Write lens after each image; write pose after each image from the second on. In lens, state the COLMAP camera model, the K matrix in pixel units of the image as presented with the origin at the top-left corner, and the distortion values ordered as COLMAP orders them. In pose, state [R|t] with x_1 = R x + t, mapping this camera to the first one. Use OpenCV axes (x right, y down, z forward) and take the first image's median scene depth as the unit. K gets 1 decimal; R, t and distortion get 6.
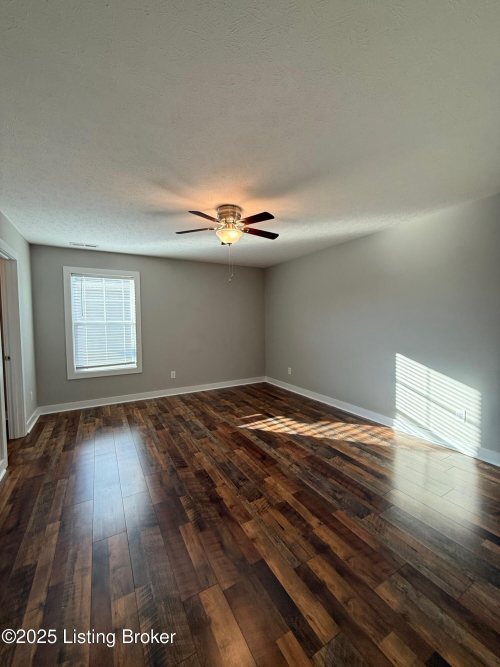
lens RADIAL K [[265.7, 0, 250.1], [0, 265.7, 331.1], [0, 0, 1]] dist [-0.003145, 0.000154]
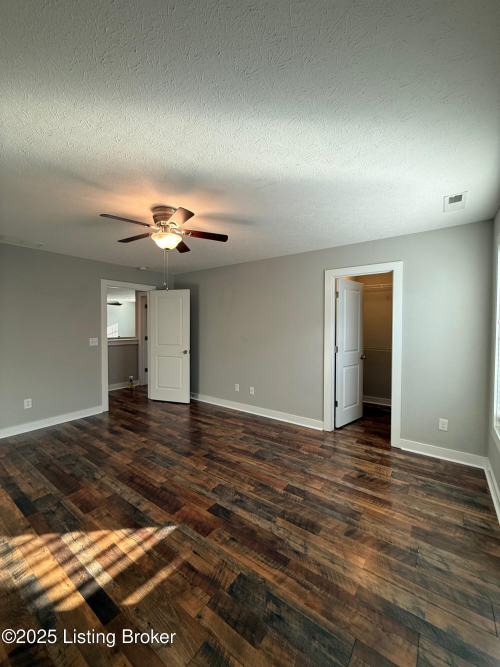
lens RADIAL K [[265.7, 0, 252.3], [0, 265.7, 331.1], [0, 0, 1]] dist [-0.003145, 0.000154]
pose [[-0.910199, 0.018309, -0.413765, 0.032652], [-0.008809, 0.997941, 0.063537, -0.091545], [0.414077, 0.061477, -0.908164, 1.654561]]
